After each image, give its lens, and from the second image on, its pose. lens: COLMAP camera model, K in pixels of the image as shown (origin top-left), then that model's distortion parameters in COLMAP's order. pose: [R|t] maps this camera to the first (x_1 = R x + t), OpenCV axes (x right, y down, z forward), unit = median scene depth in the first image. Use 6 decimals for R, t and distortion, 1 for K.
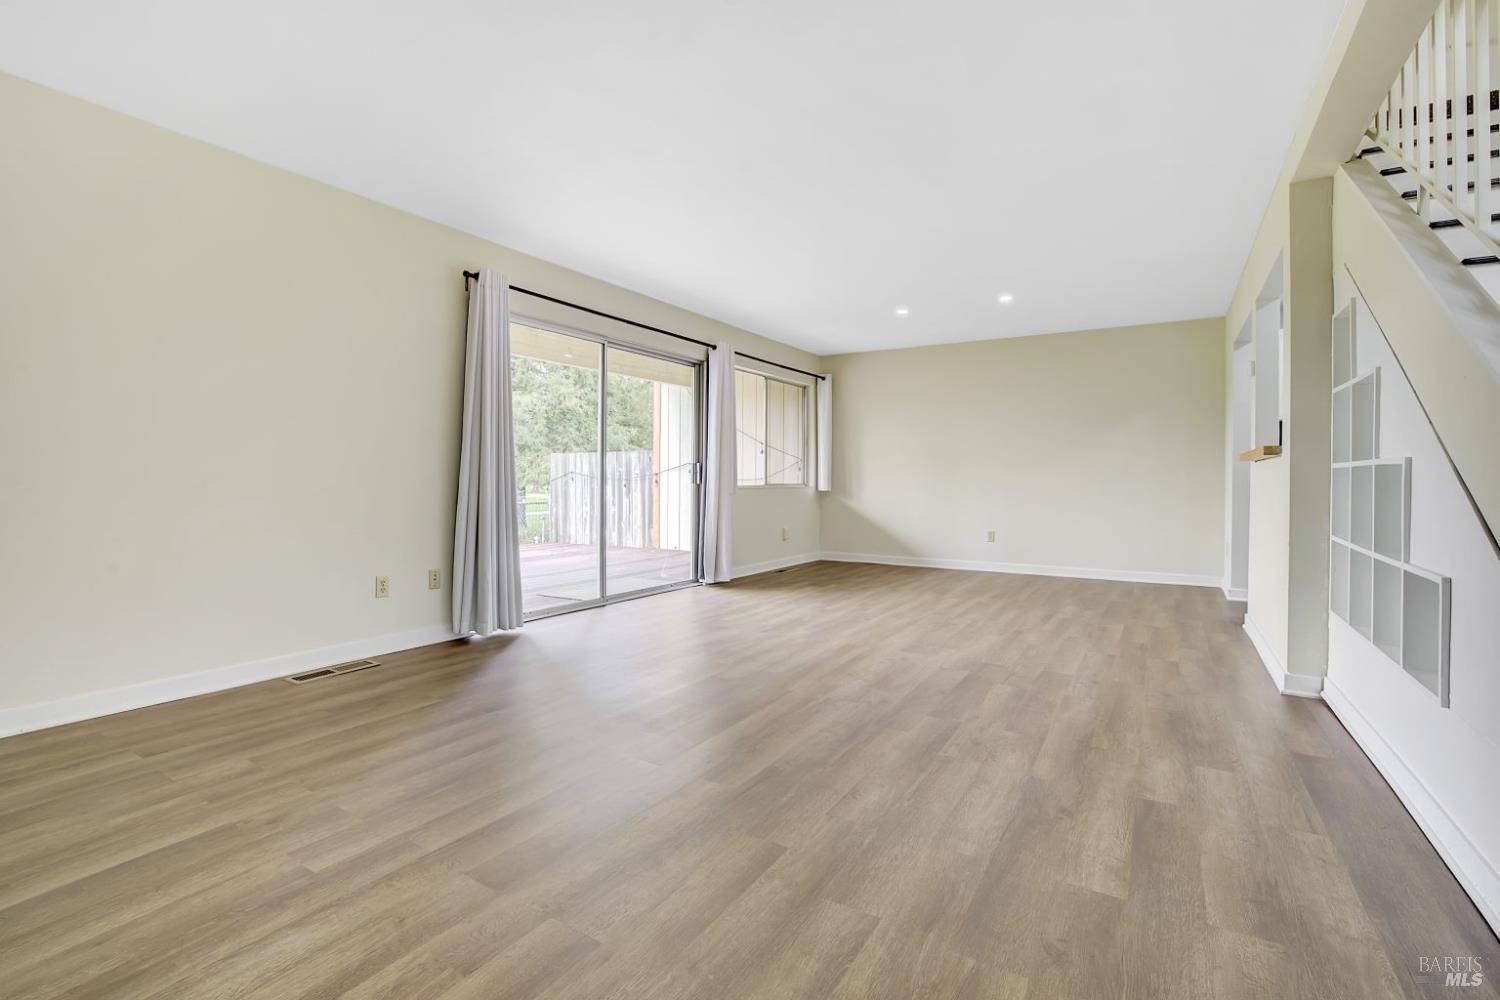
lens RADIAL K [[658.9, 0, 778.6], [0, 658.9, 491.2], [0, 0, 1]] dist [-0.024932, 0.003880]
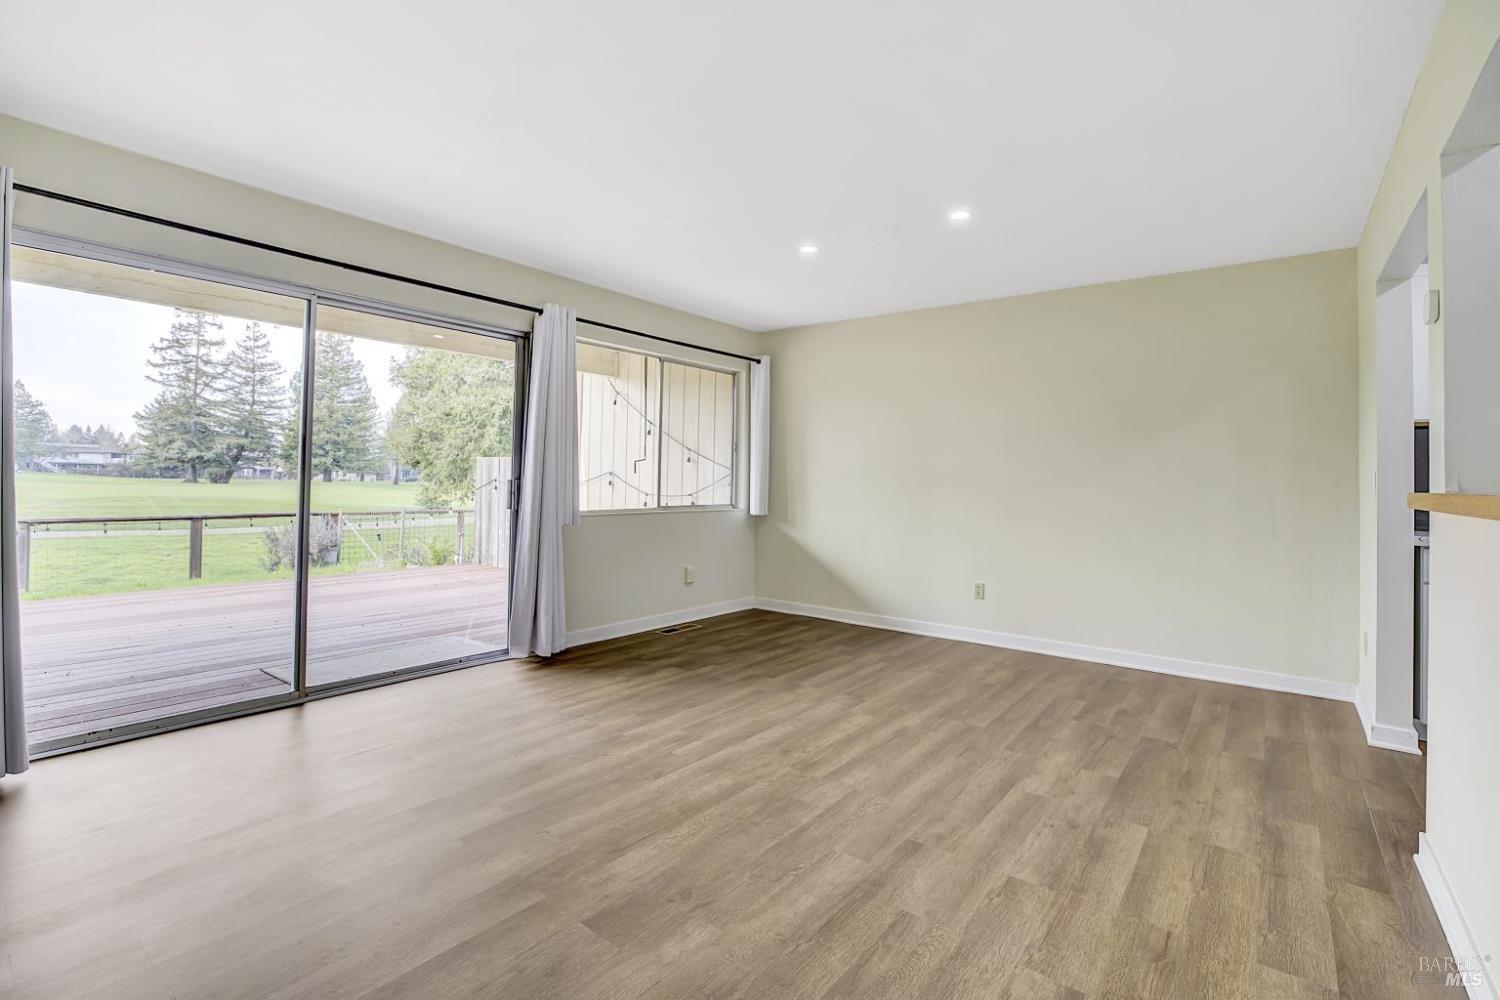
lens RADIAL K [[658.9, 0, 776.7], [0, 658.9, 470.5], [0, 0, 1]] dist [-0.024932, 0.003880]
pose [[0.992892, 0.012639, -0.118347, 0.203513], [-0.016385, 0.999393, -0.030733, -0.031615], [0.117887, 0.032454, 0.992497, 0.314744]]
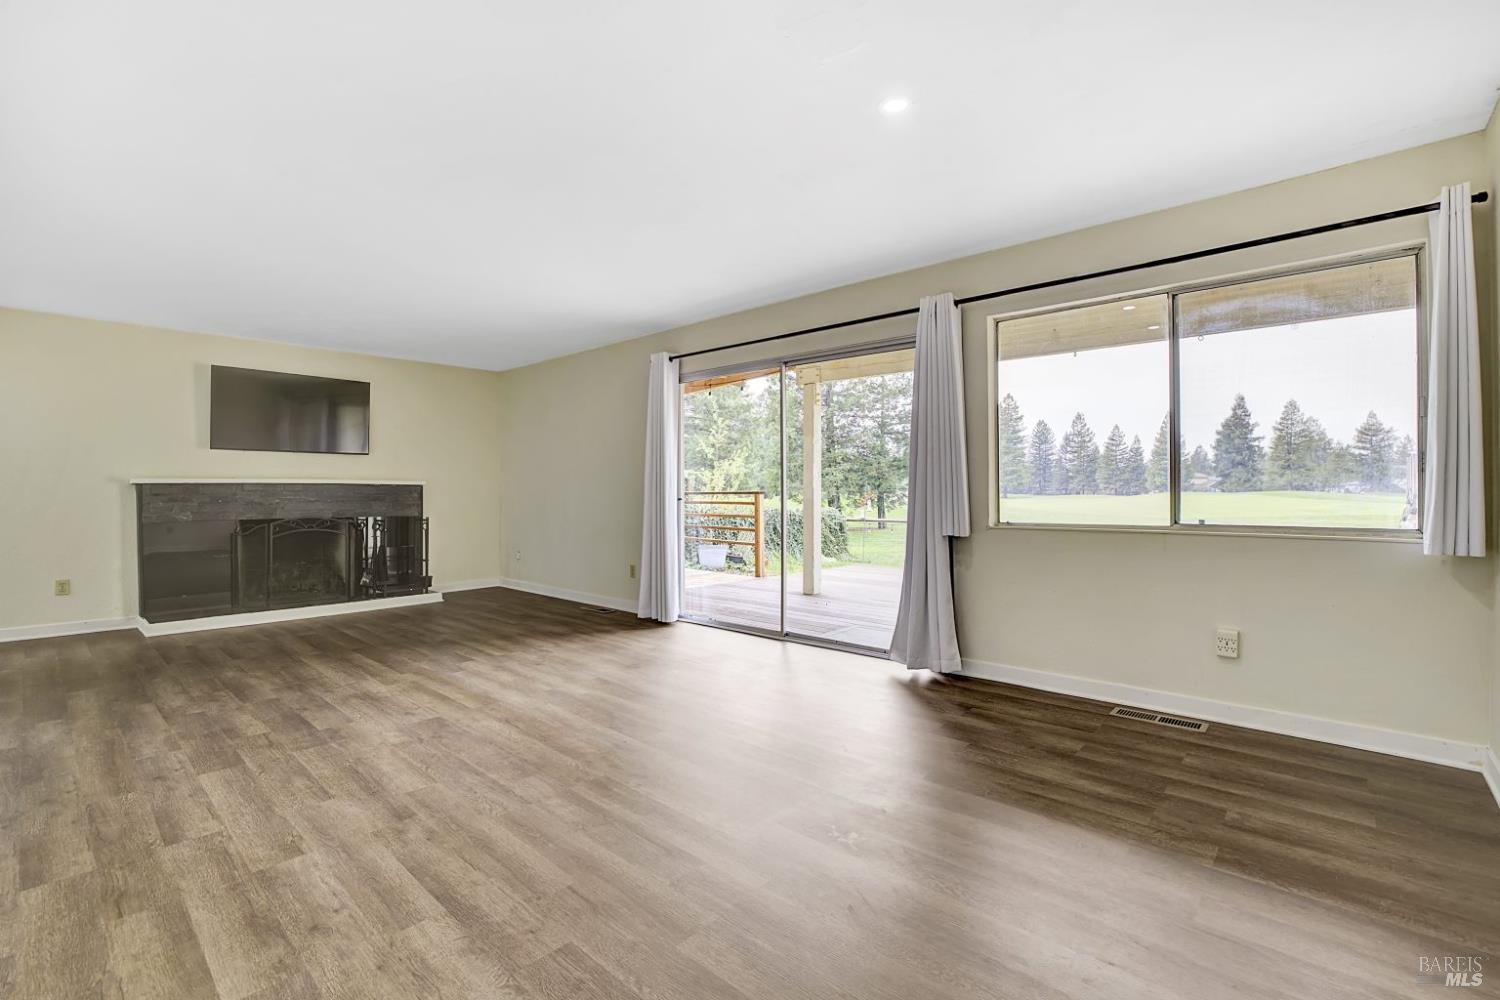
lens RADIAL K [[658.9, 0, 757.1], [0, 658.9, 492.7], [0, 0, 1]] dist [-0.024932, 0.003880]
pose [[-0.195278, -0.000818, -0.980747, 0.523719], [-0.012516, 0.999920, 0.001658, -0.030601], [0.980668, 0.012599, -0.195273, 0.877261]]
